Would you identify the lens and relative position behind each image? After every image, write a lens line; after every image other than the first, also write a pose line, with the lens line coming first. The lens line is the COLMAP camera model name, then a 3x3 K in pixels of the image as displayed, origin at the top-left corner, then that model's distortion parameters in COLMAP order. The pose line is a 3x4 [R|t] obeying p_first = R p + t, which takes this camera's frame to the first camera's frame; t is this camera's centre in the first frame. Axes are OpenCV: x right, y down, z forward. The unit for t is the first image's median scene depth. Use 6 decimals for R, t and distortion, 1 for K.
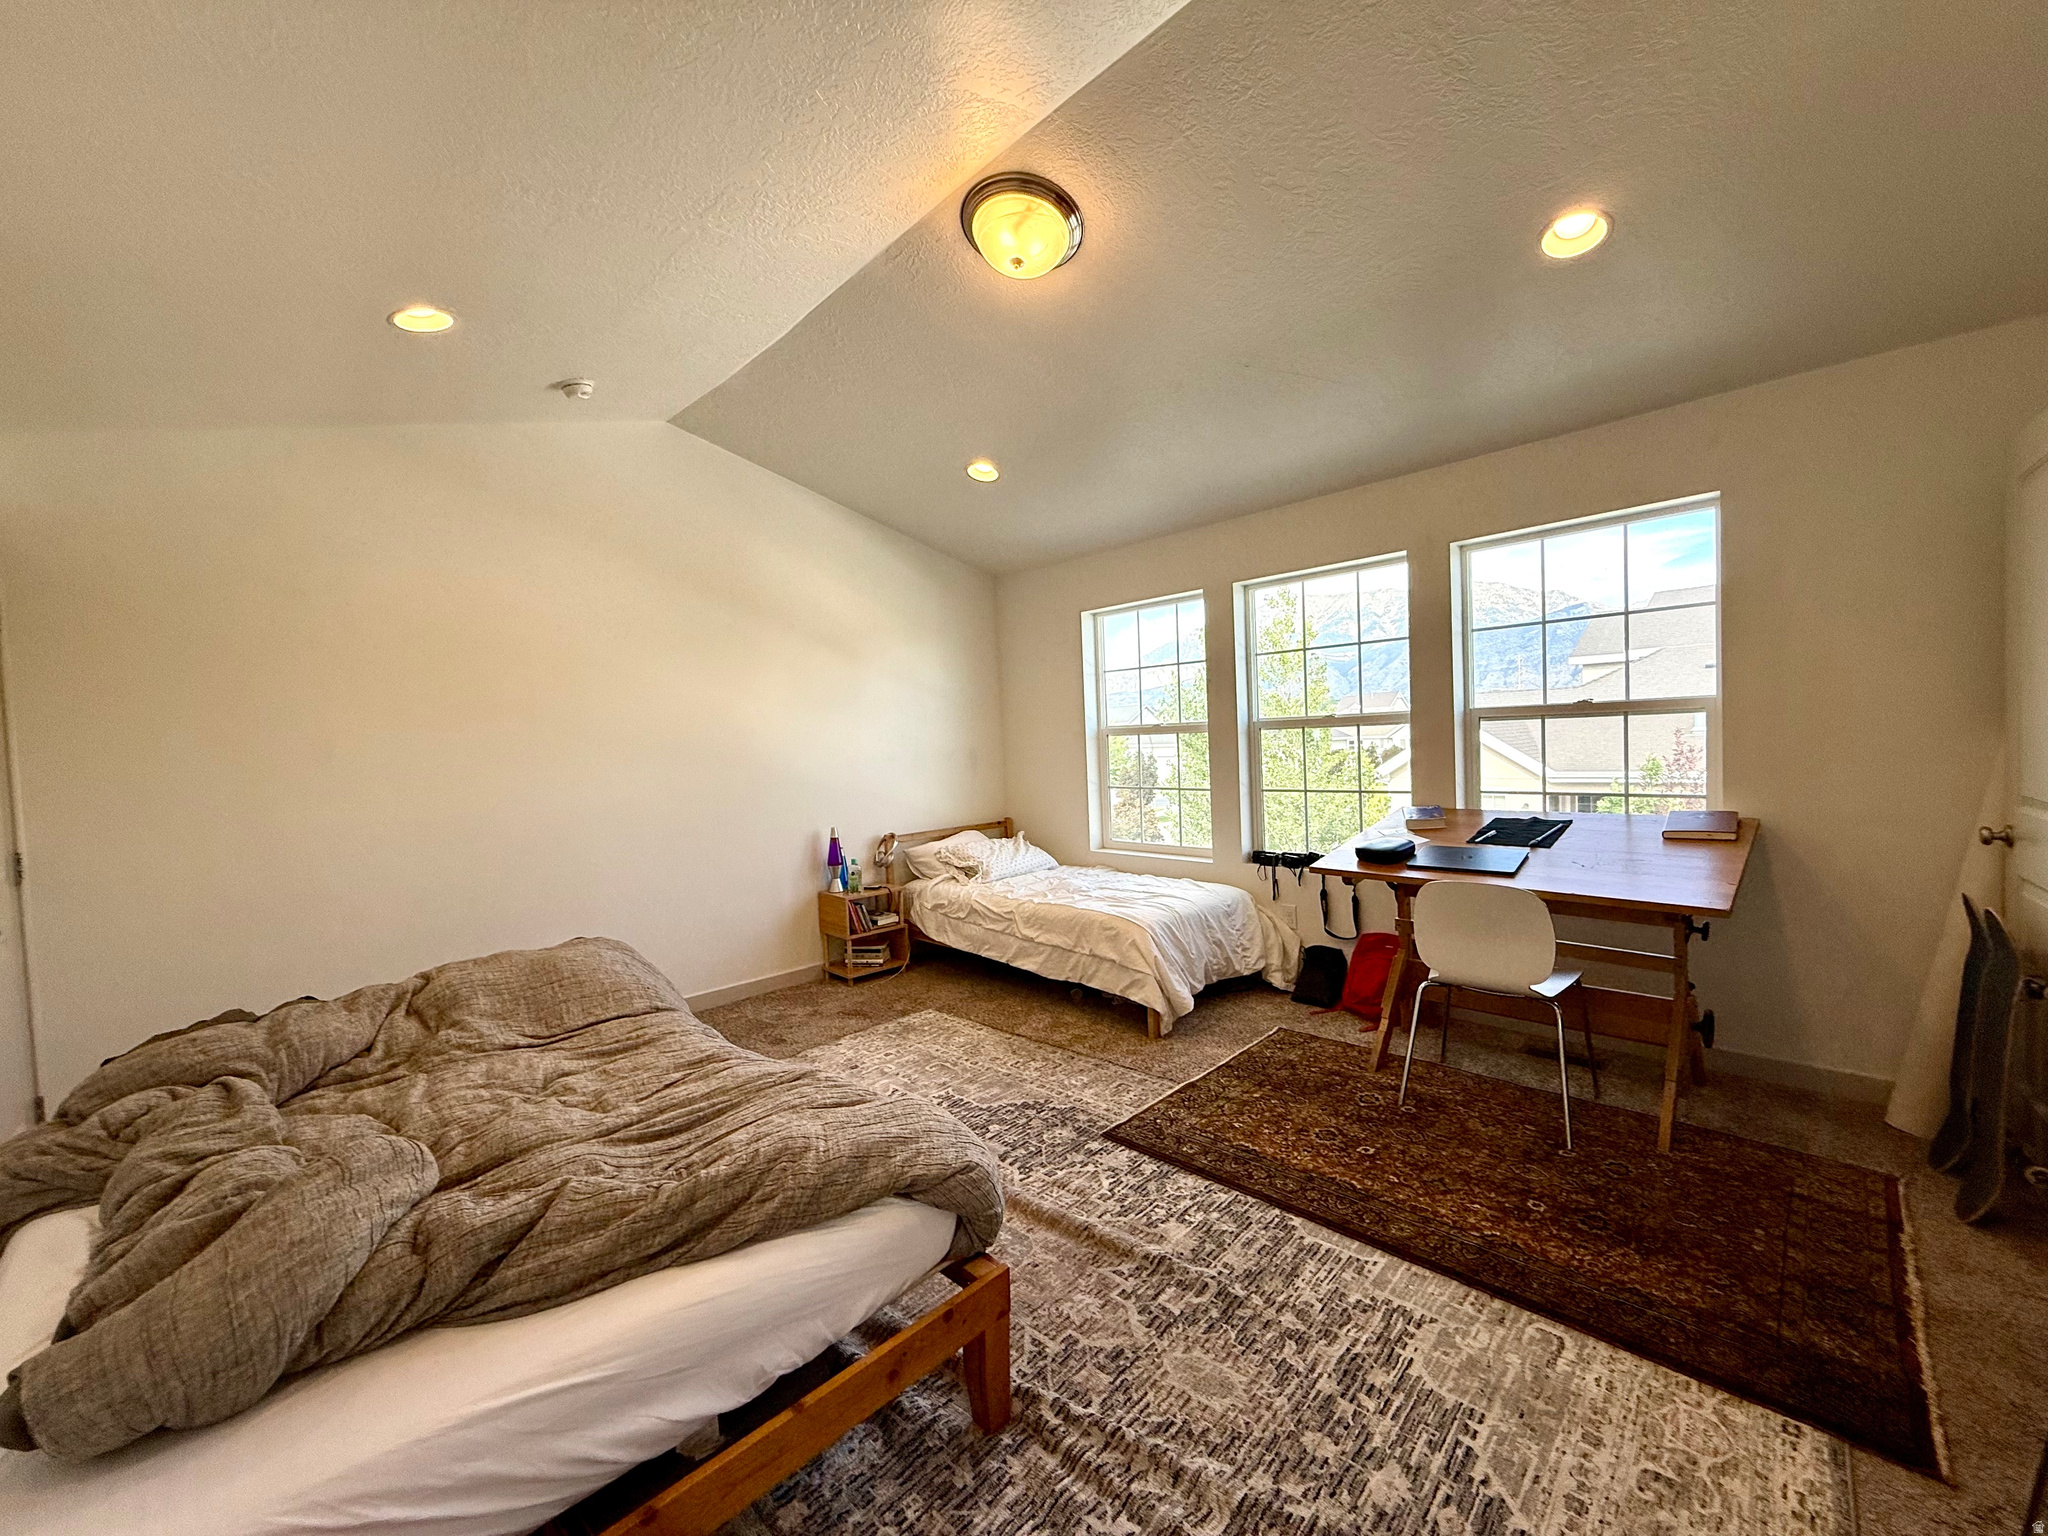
lens RADIAL K [[814.0, 0, 1010.4], [0, 814.0, 774.6], [0, 0, 1]] dist [0.001572, 0.000977]
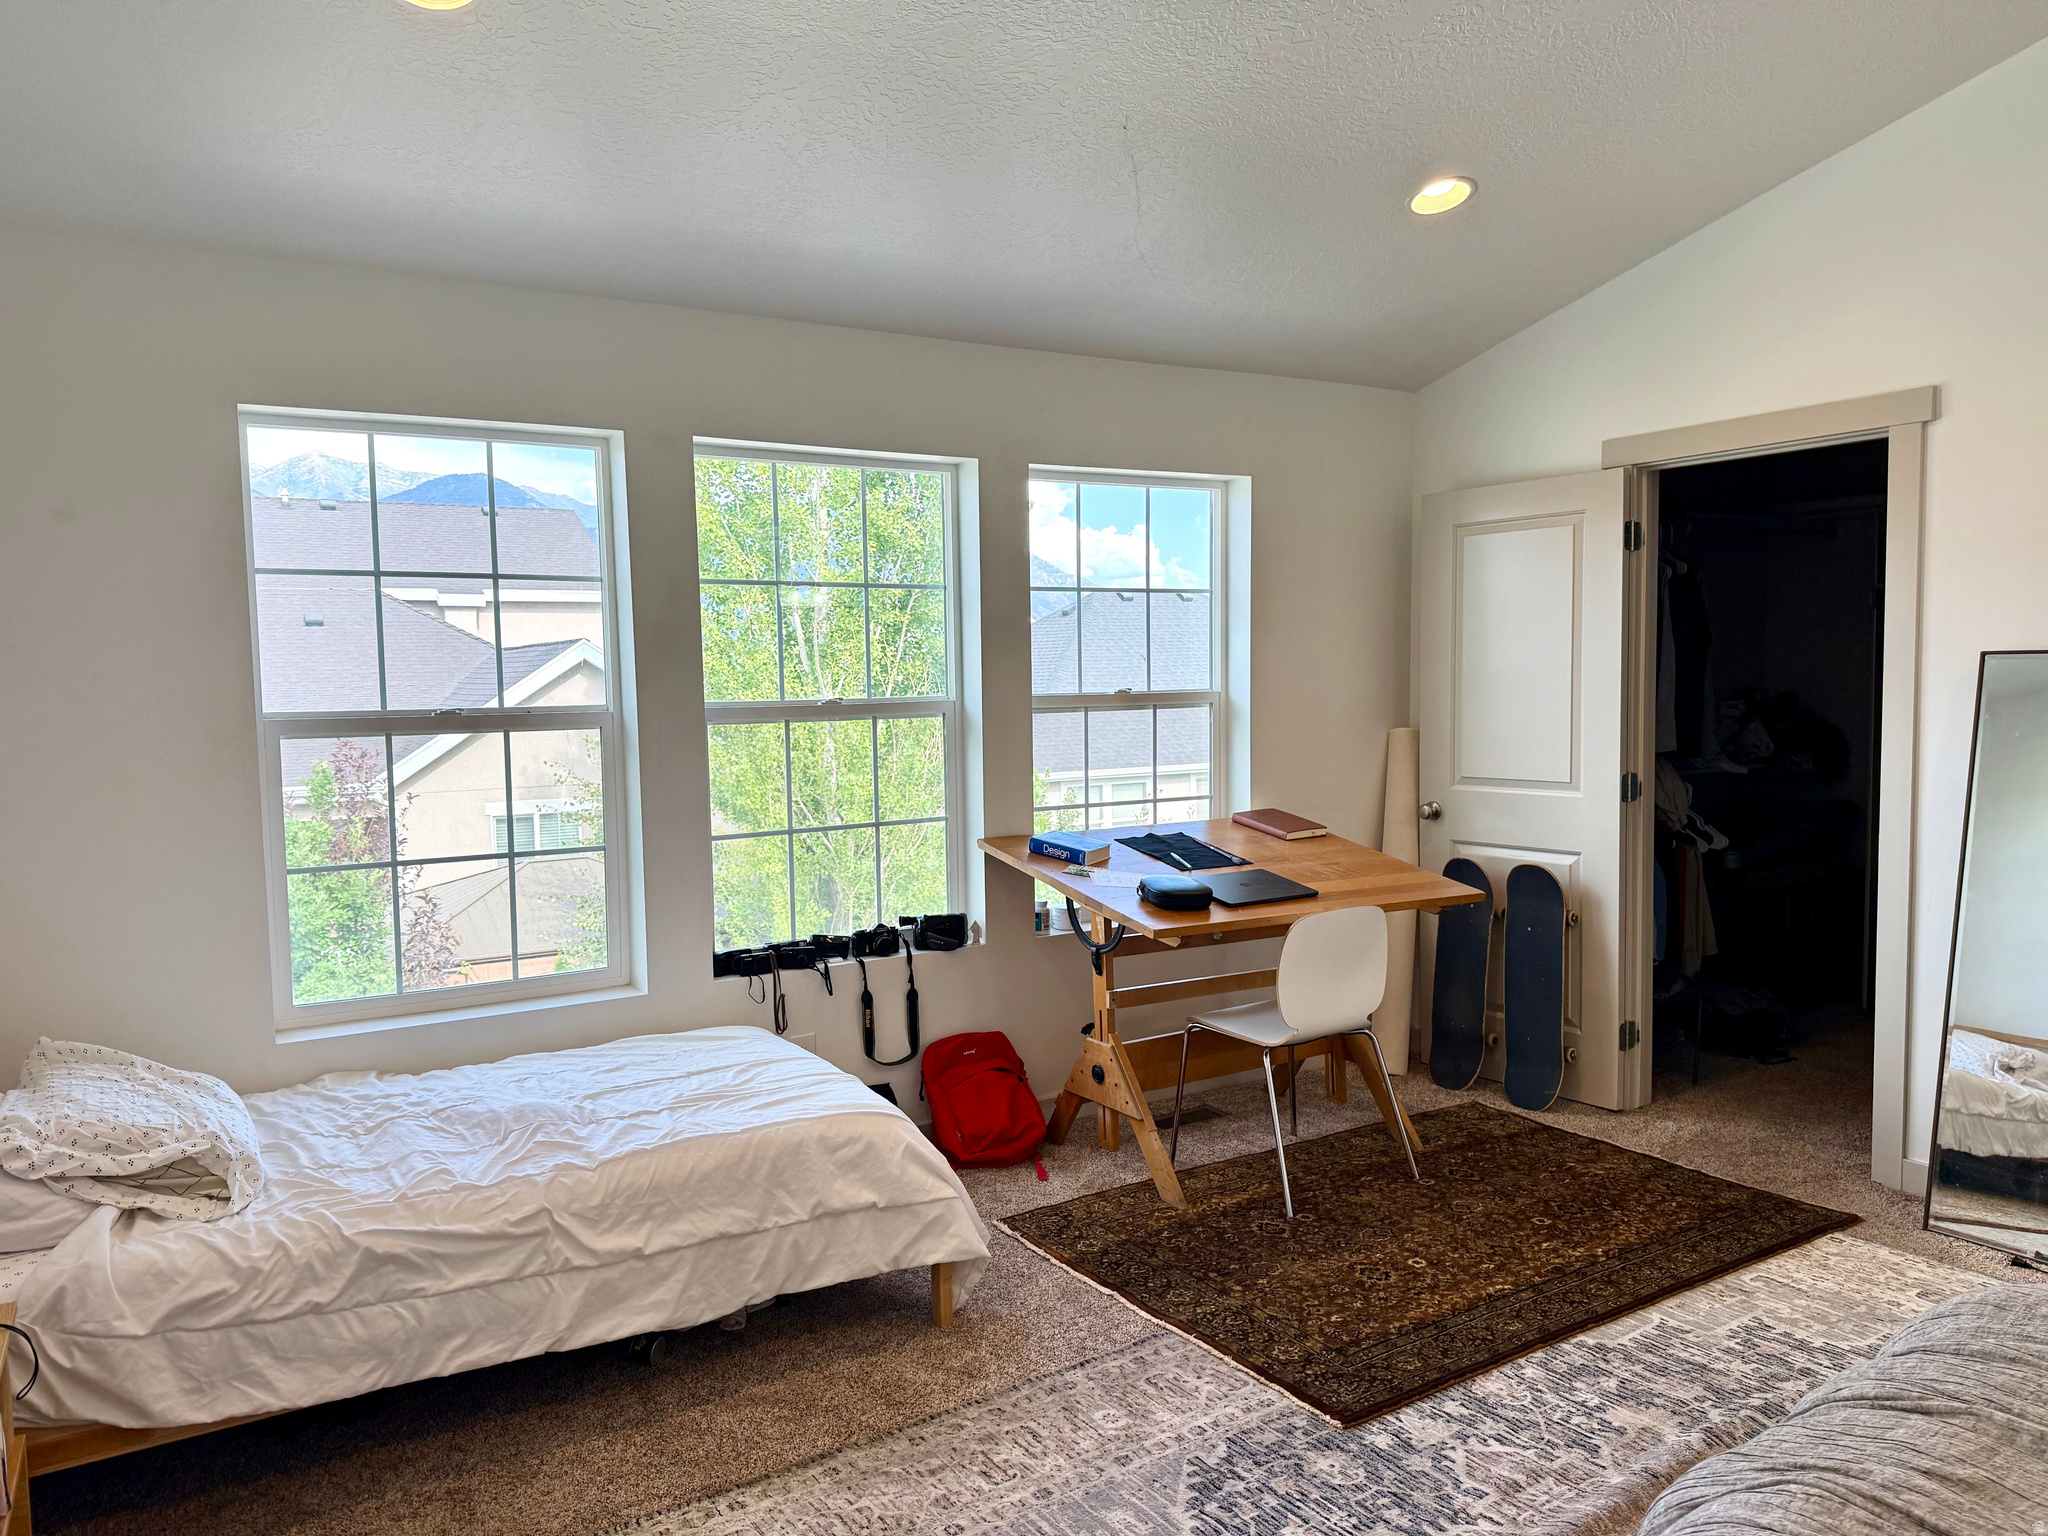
lens RADIAL K [[1462.2, 0, 1015.1], [0, 1462.2, 764.1], [0, 0, 1]] dist [0.027535, -0.015387]
pose [[0.199059, -0.024832, 0.979673, -0.793210], [0.048881, 0.998686, 0.015382, -0.045719], [-0.978768, 0.044826, 0.200011, 0.839254]]
